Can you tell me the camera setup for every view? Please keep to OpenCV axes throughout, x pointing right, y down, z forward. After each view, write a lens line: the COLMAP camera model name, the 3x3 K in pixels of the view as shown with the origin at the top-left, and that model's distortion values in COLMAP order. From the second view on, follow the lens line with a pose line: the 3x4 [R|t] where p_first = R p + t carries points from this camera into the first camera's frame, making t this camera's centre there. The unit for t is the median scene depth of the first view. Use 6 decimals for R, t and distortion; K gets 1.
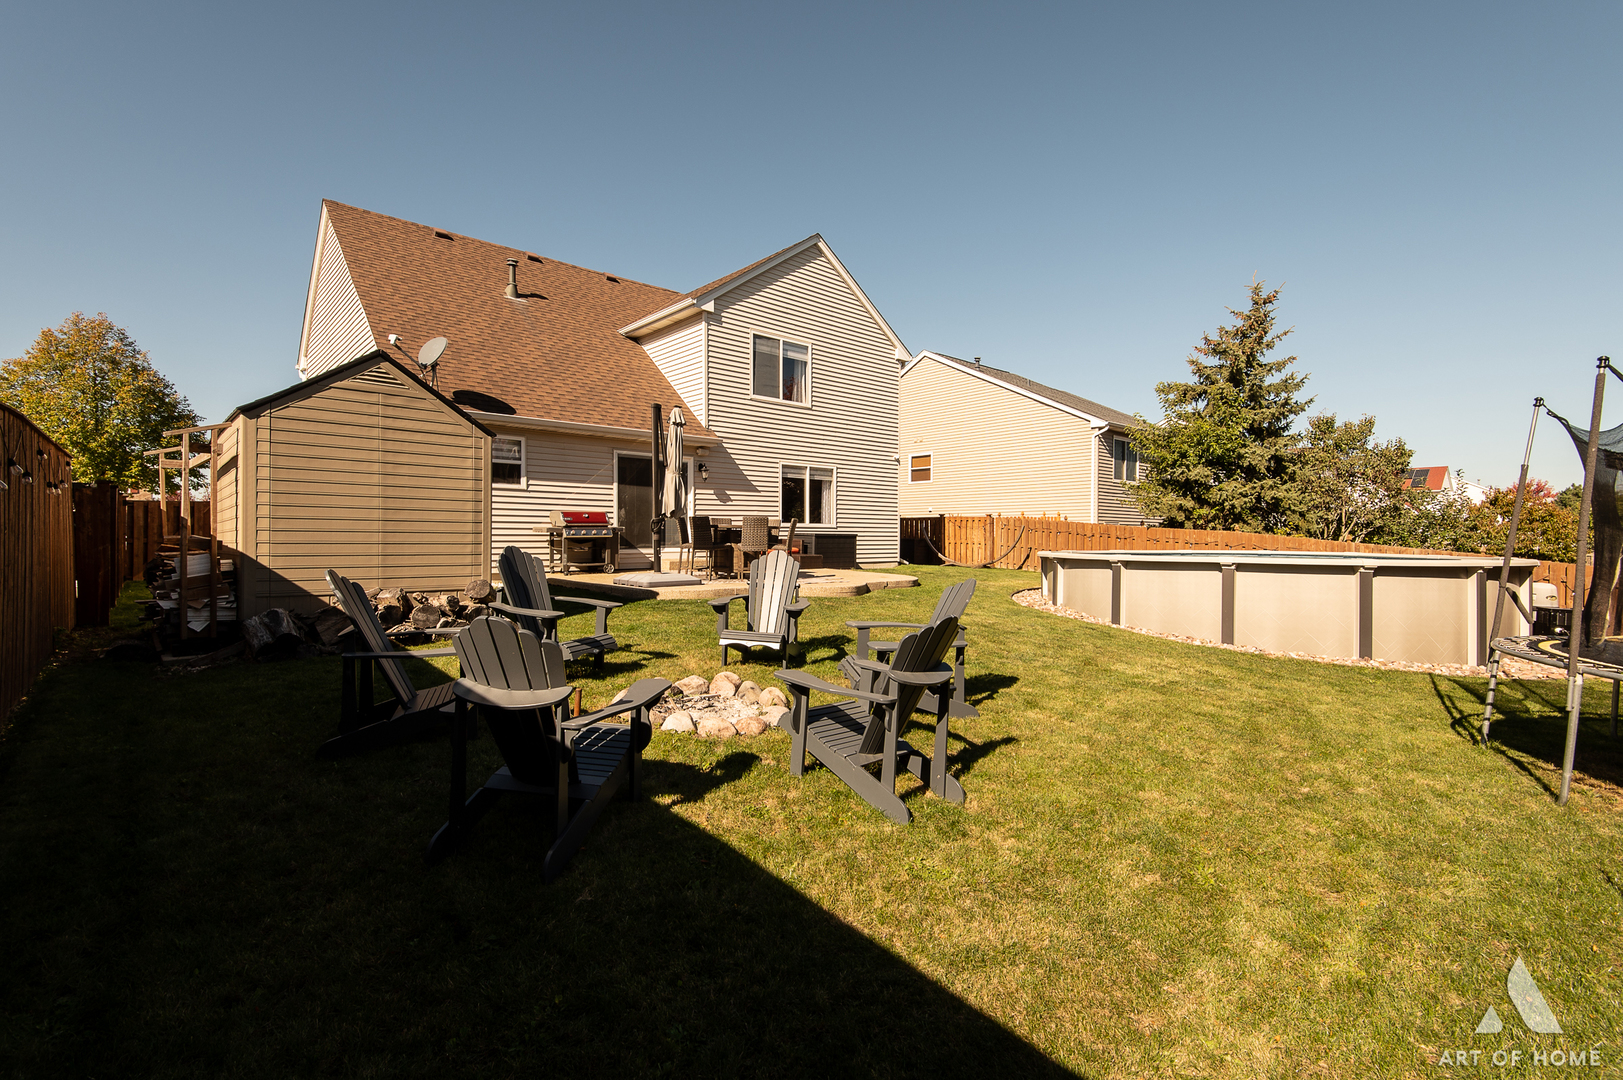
lens RADIAL K [[718.7, 0, 819.3], [0, 718.7, 541.3], [0, 0, 1]] dist [0.009730, -0.001057]
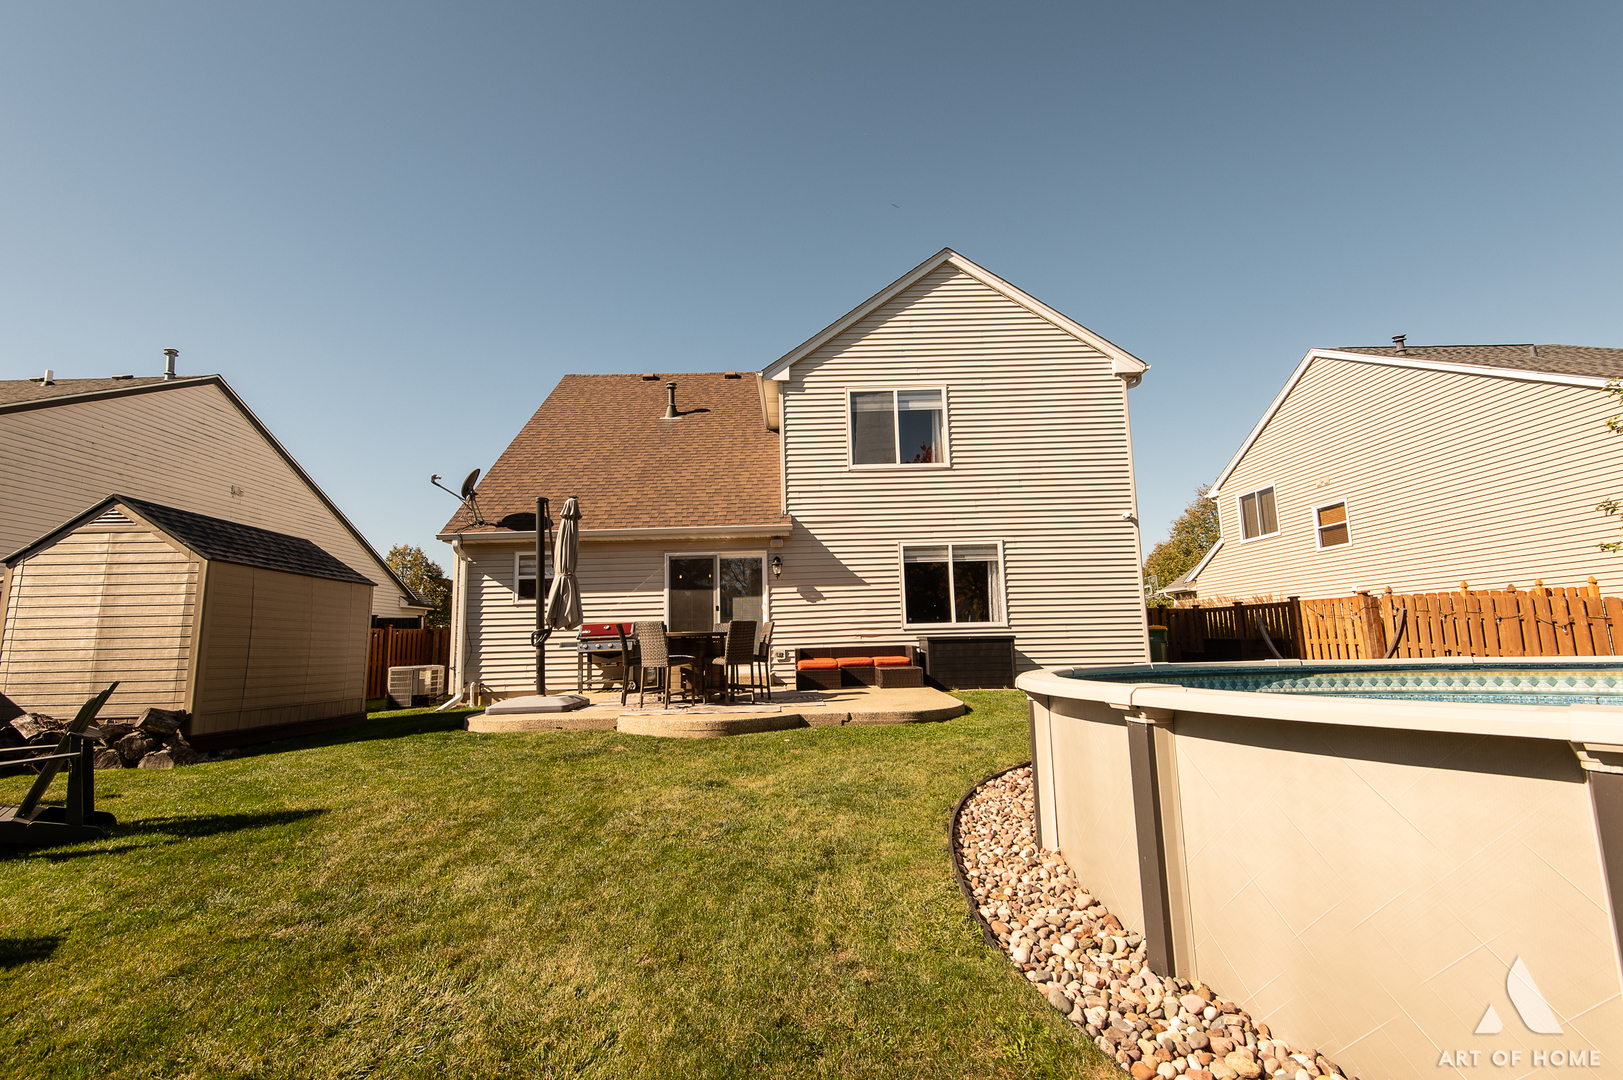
lens RADIAL K [[718.7, 0, 808.3], [0, 718.7, 545.8], [0, 0, 1]] dist [0.009730, -0.001057]
pose [[0.749410, -0.111778, -0.652603, 0.379012], [0.023498, 0.989516, -0.142500, -0.001492], [0.661689, 0.091456, 0.744180, 0.372298]]
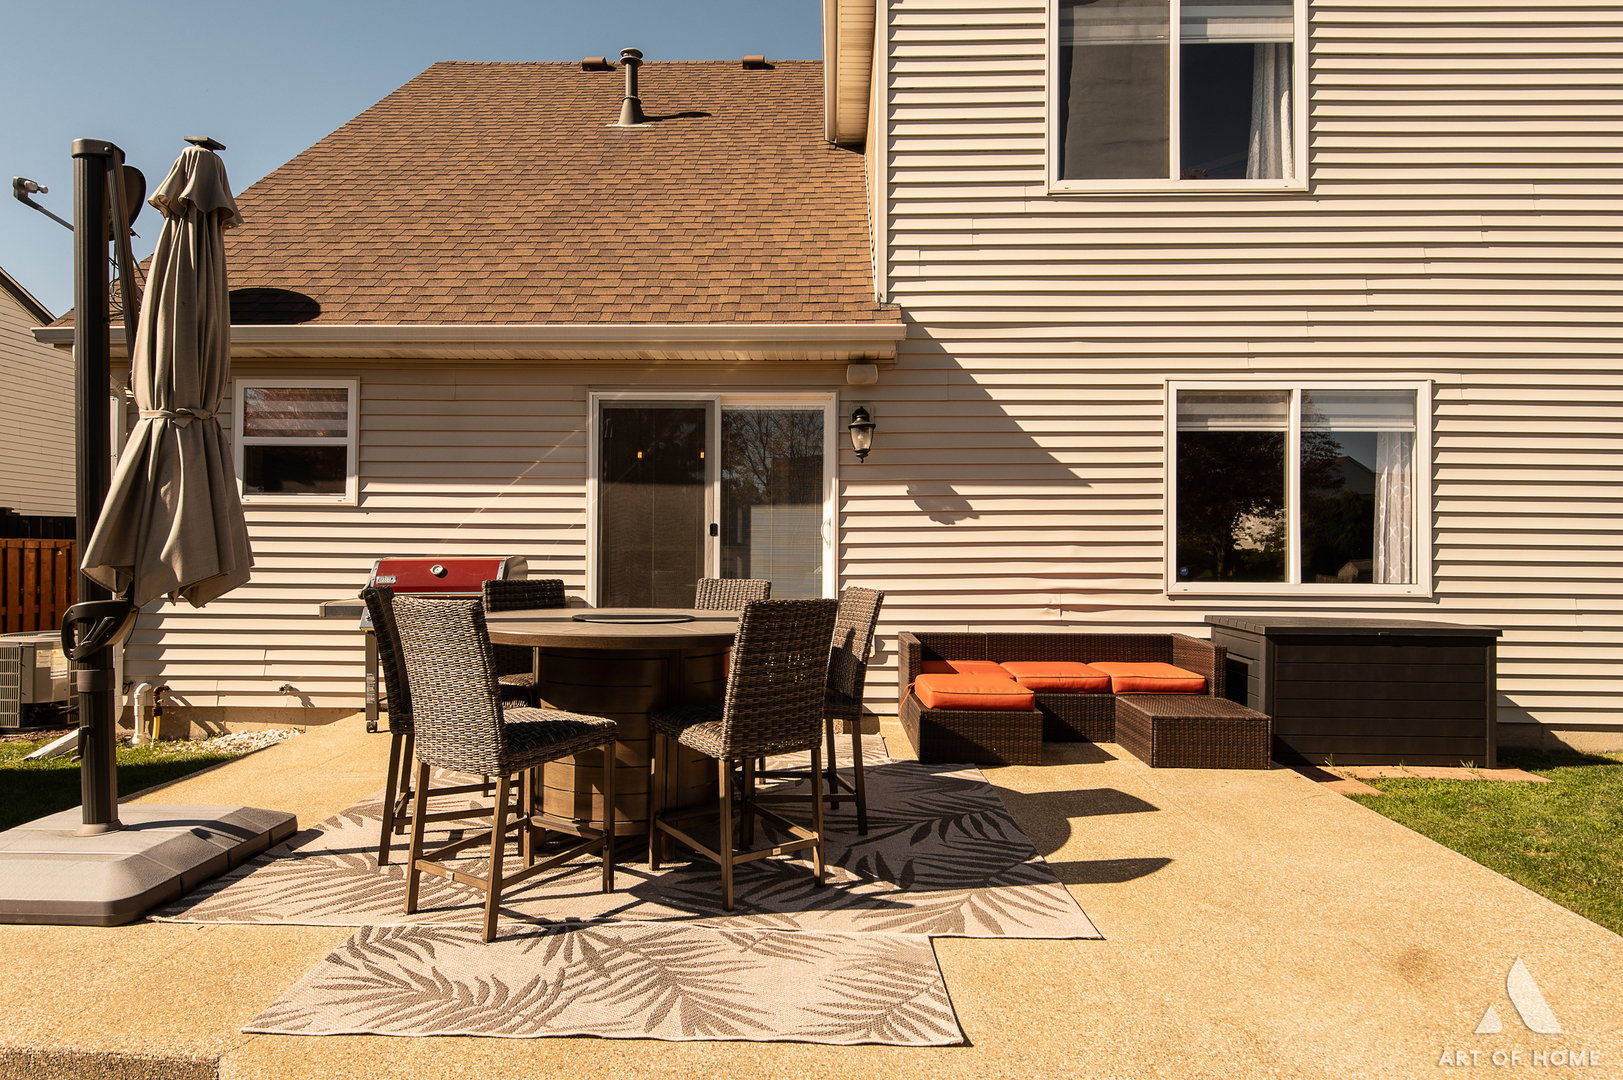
lens RADIAL K [[940.8, 0, 796.1], [0, 940.8, 545.4], [0, 0, 1]] dist [0.013069, -0.001295]
pose [[0.715392, -0.008471, -0.698672, 0.114732], [-0.010436, 0.999685, -0.022806, -0.031027], [0.698645, 0.023606, 0.715079, 0.613247]]
